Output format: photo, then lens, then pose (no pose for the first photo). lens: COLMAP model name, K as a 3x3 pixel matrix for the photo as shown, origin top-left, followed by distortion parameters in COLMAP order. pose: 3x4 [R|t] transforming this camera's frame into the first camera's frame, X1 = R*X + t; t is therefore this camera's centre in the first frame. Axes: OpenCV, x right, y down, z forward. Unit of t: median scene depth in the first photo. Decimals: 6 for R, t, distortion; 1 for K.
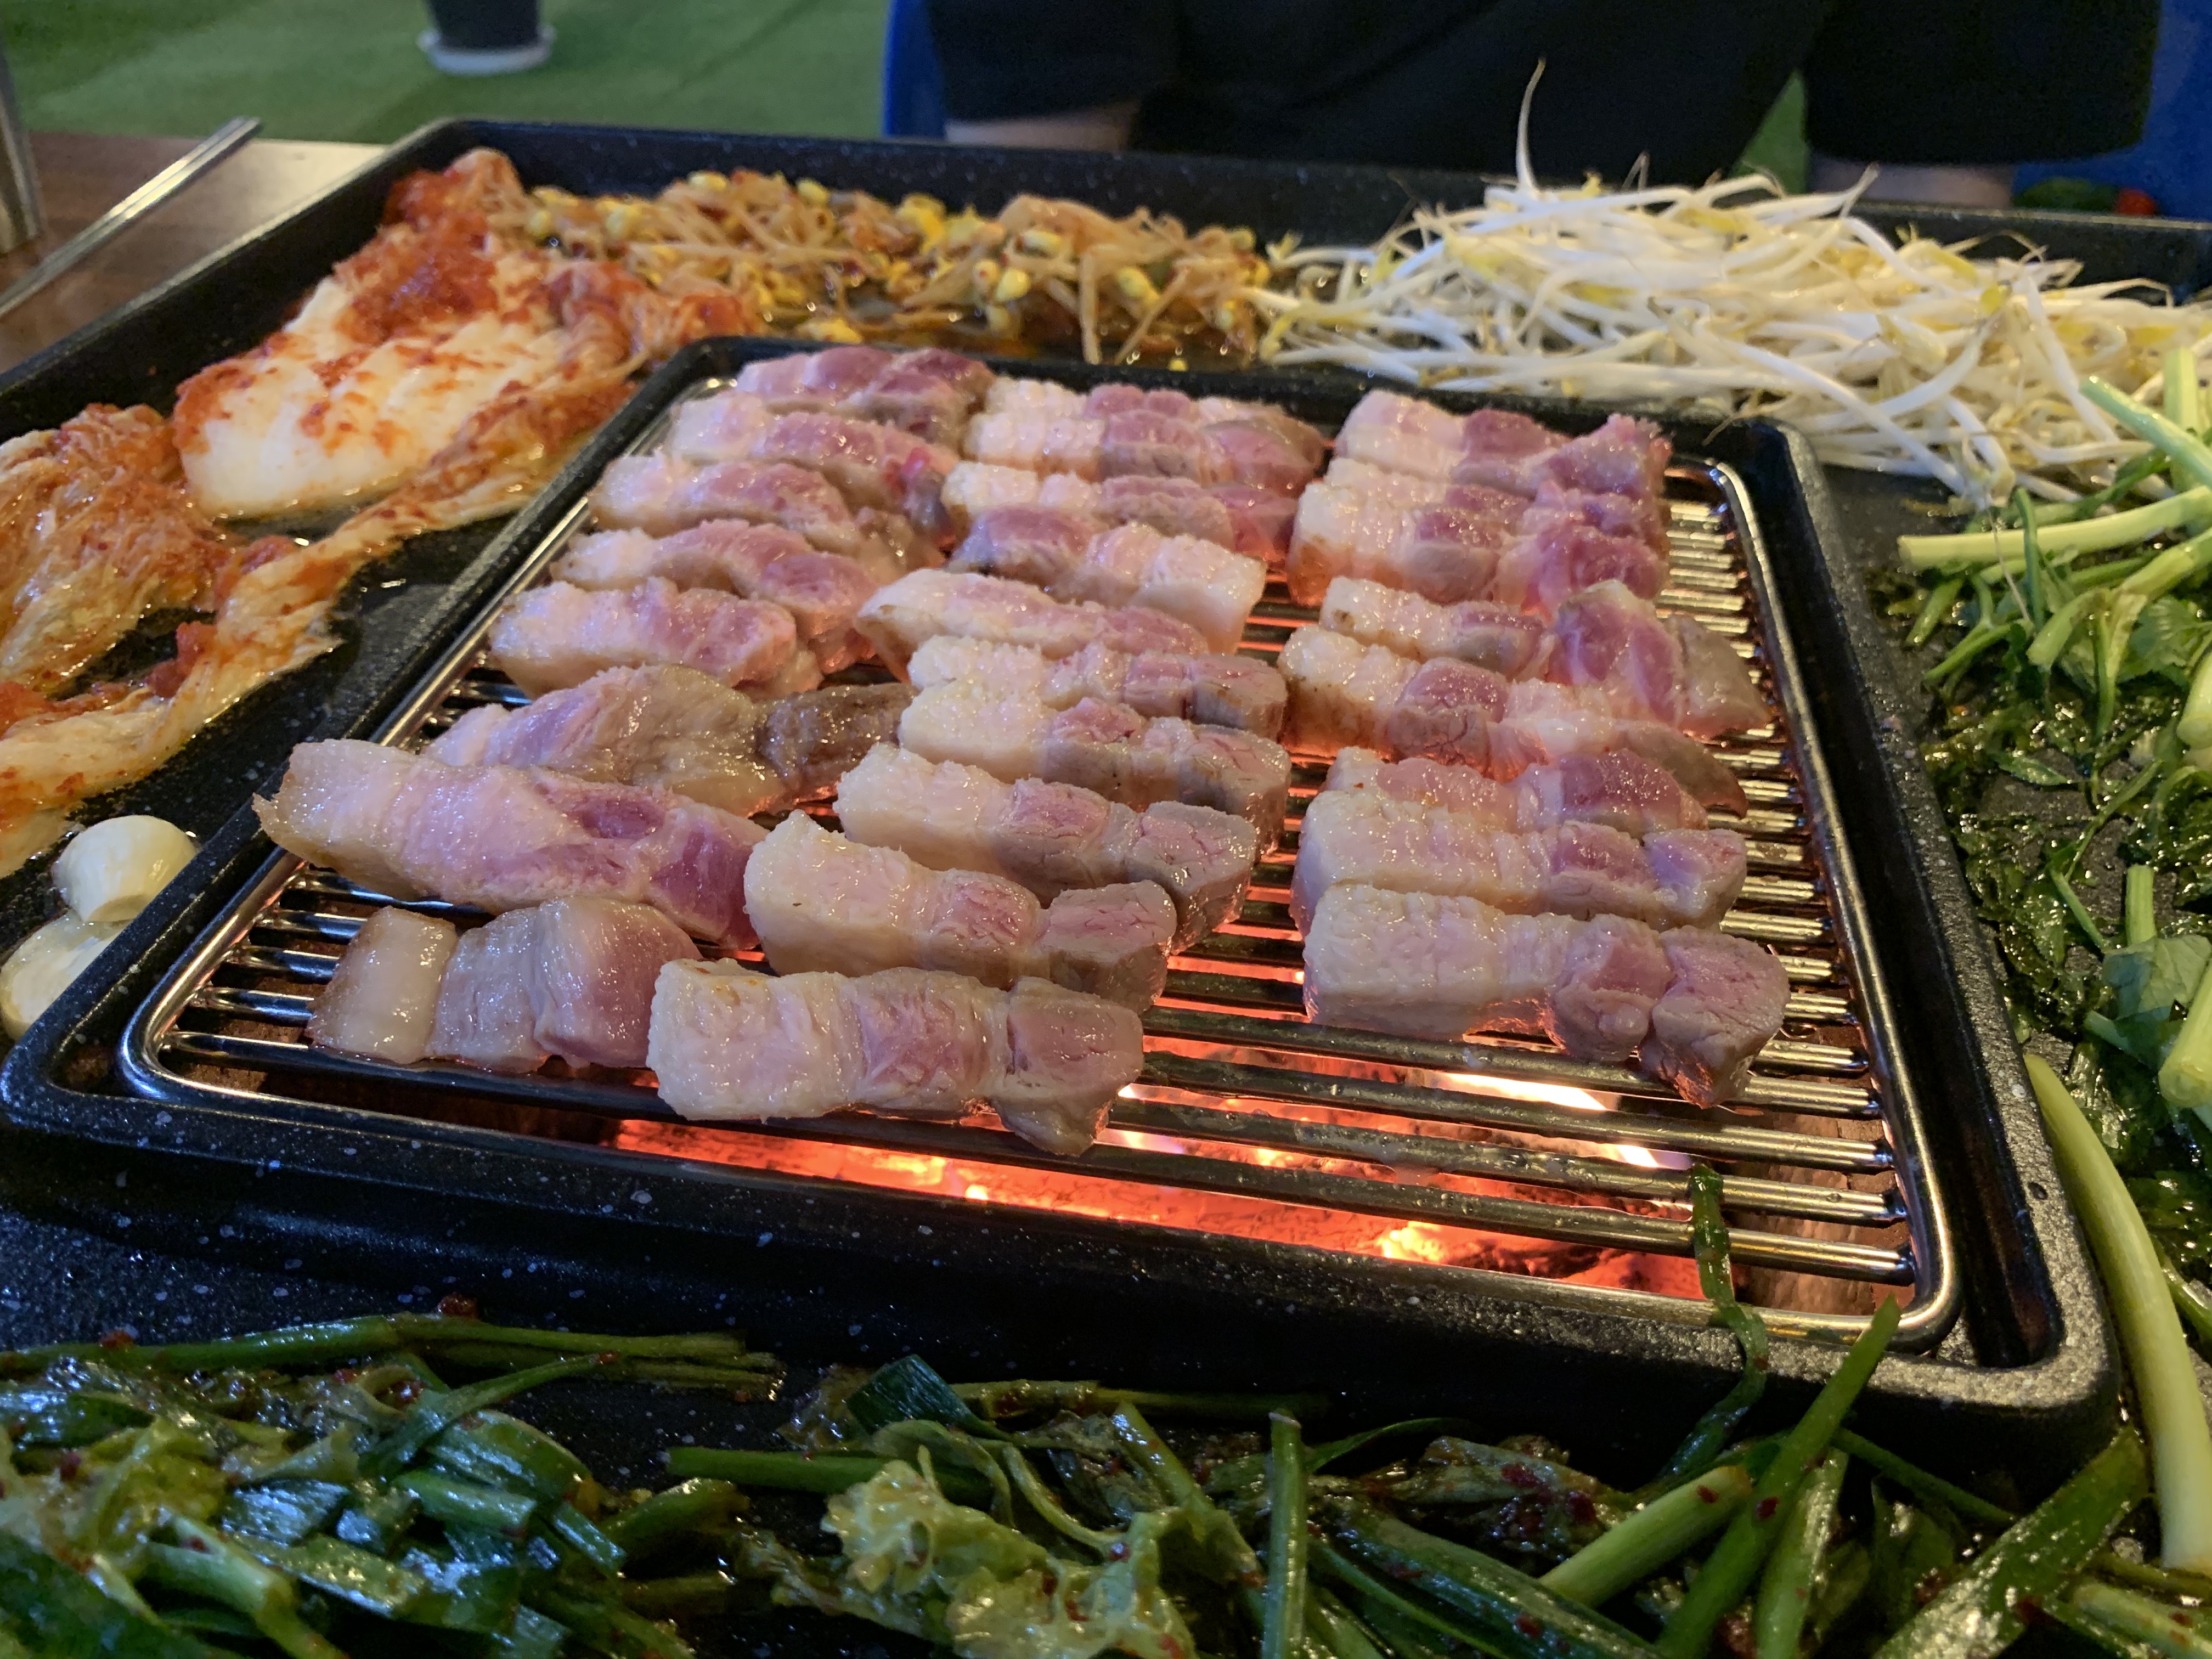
lens RADIAL K [[1690.2, 0, 1106.0], [0, 1690.2, 829.5], [0, 0, 1]] dist [-0.103284, 0.050687]
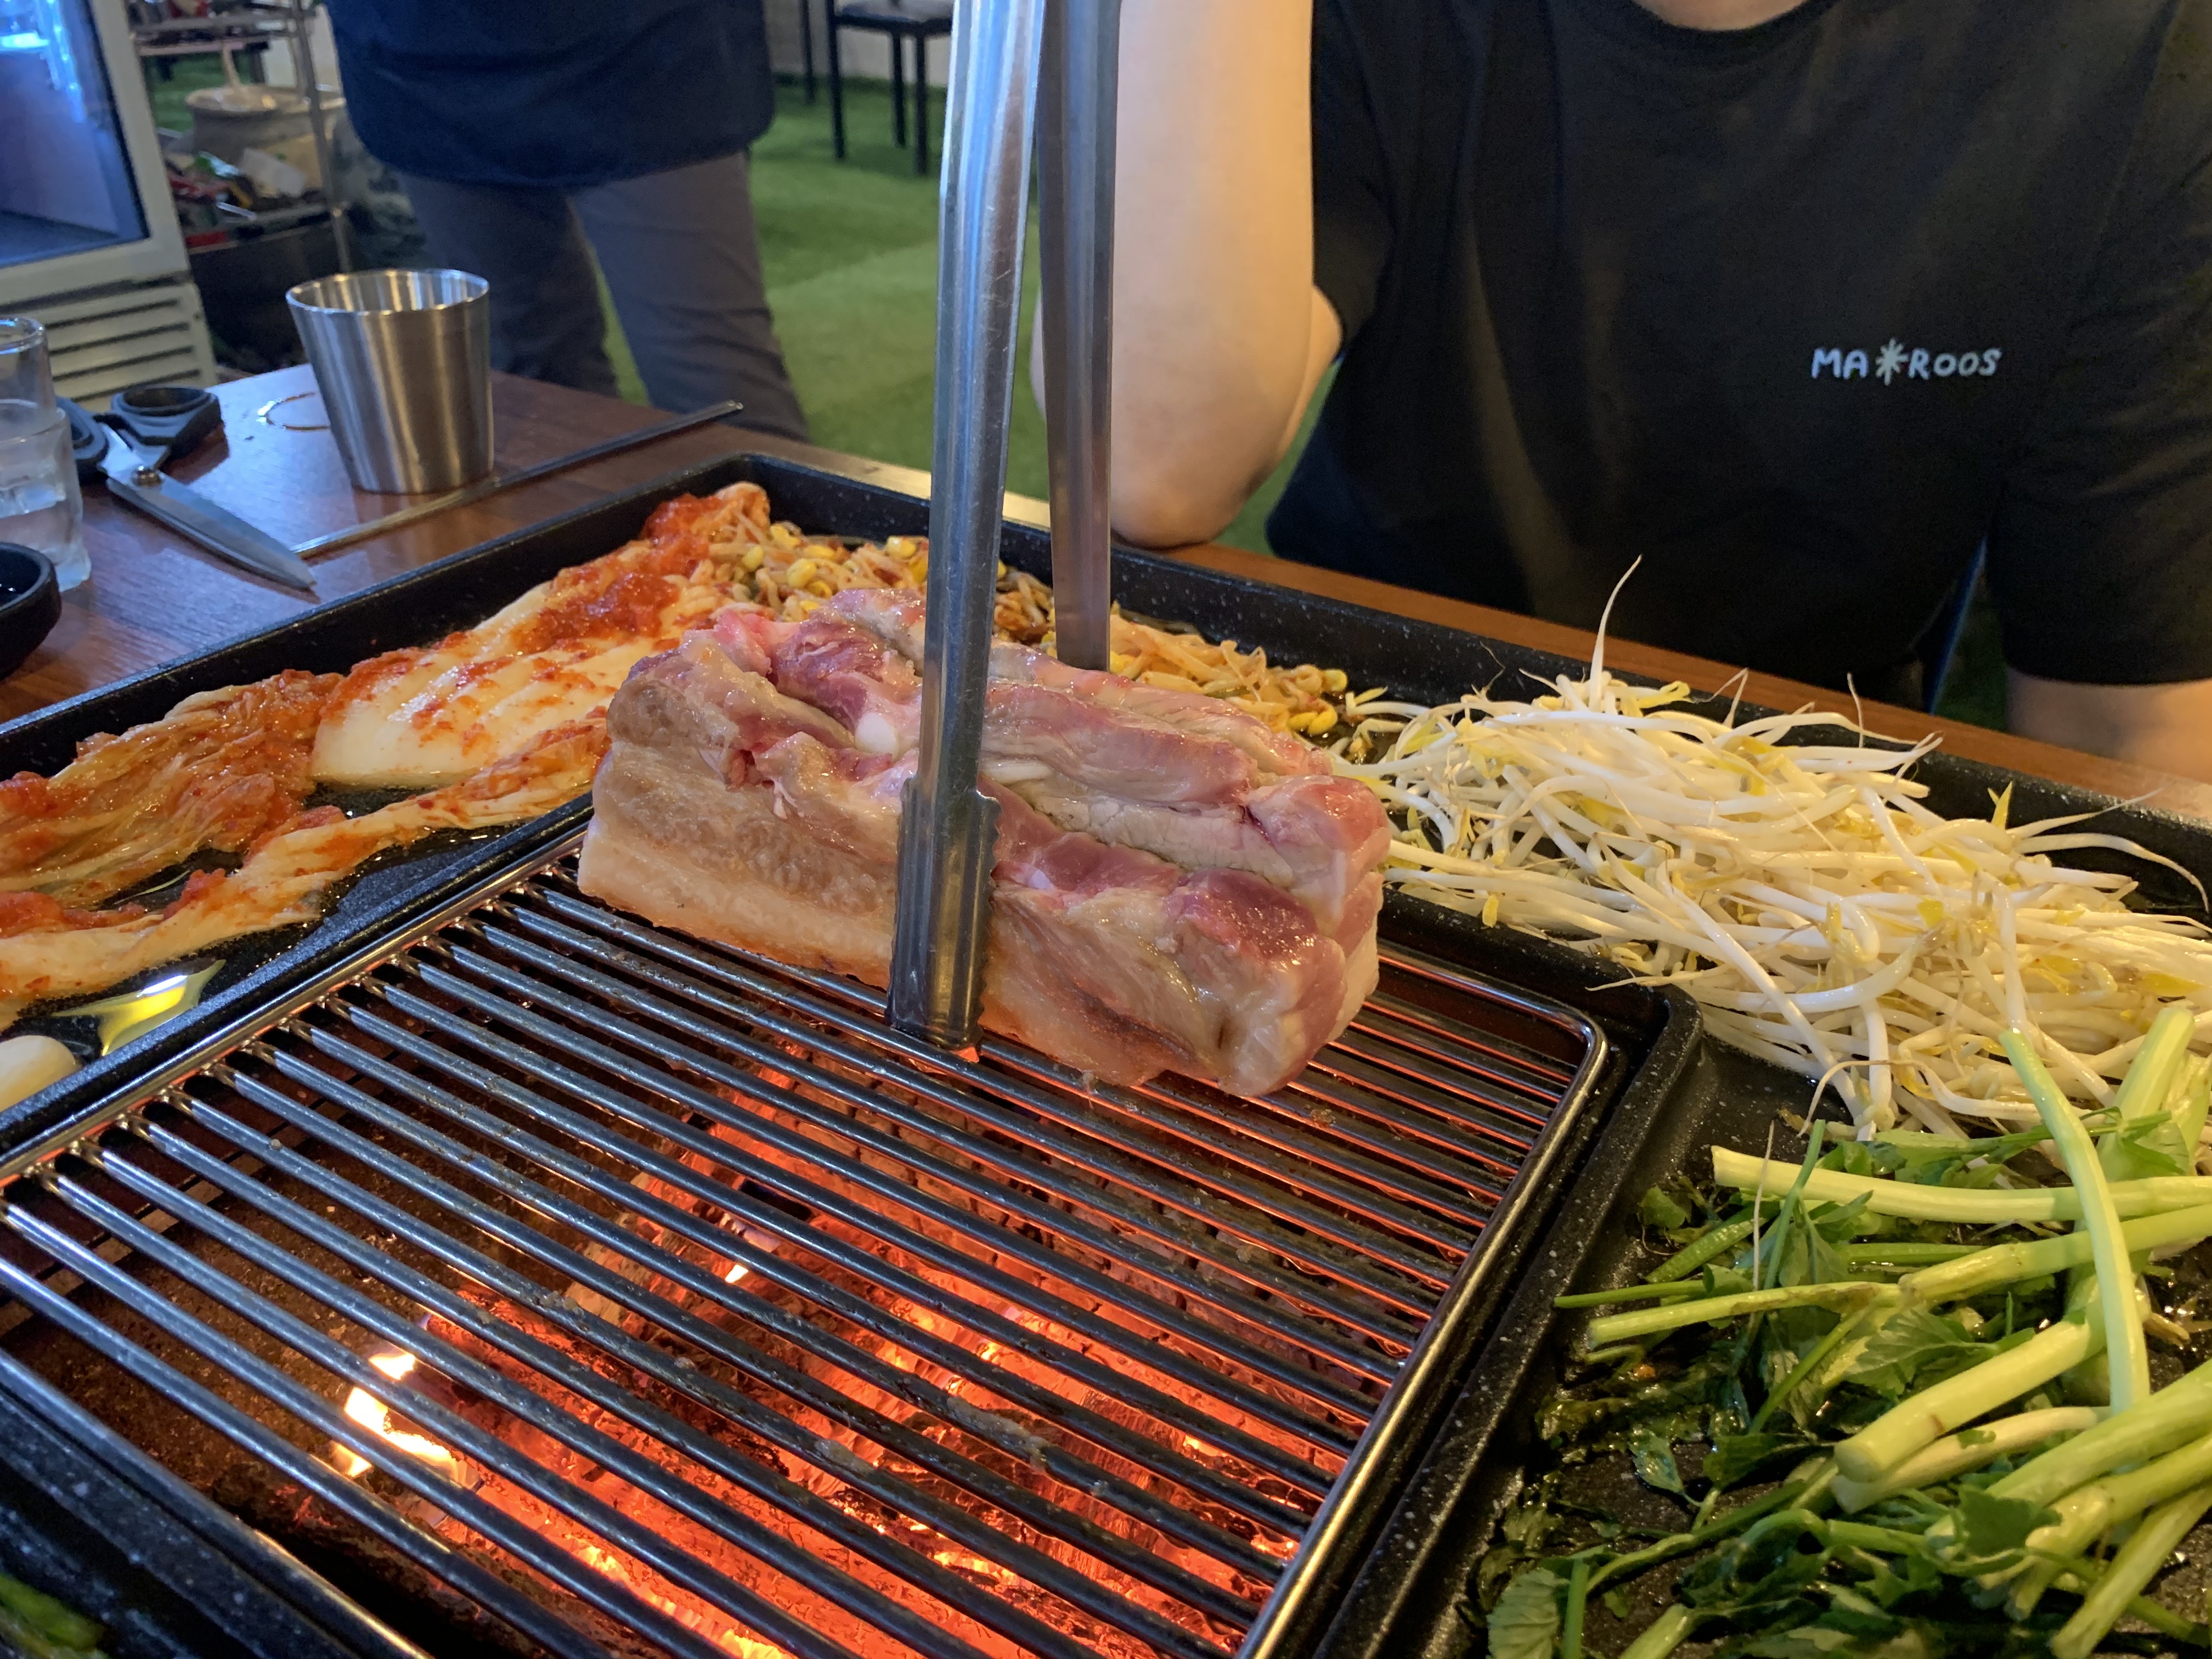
lens RADIAL K [[1690.2, 0, 1106.0], [0, 1690.2, 829.5], [0, 0, 1]] dist [-0.103284, 0.050687]
pose [[0.928298, 0.202945, -0.311572, 0.347590], [-0.246343, 0.963314, -0.106492, -0.138132], [0.278529, 0.175610, 0.944236, -0.016511]]
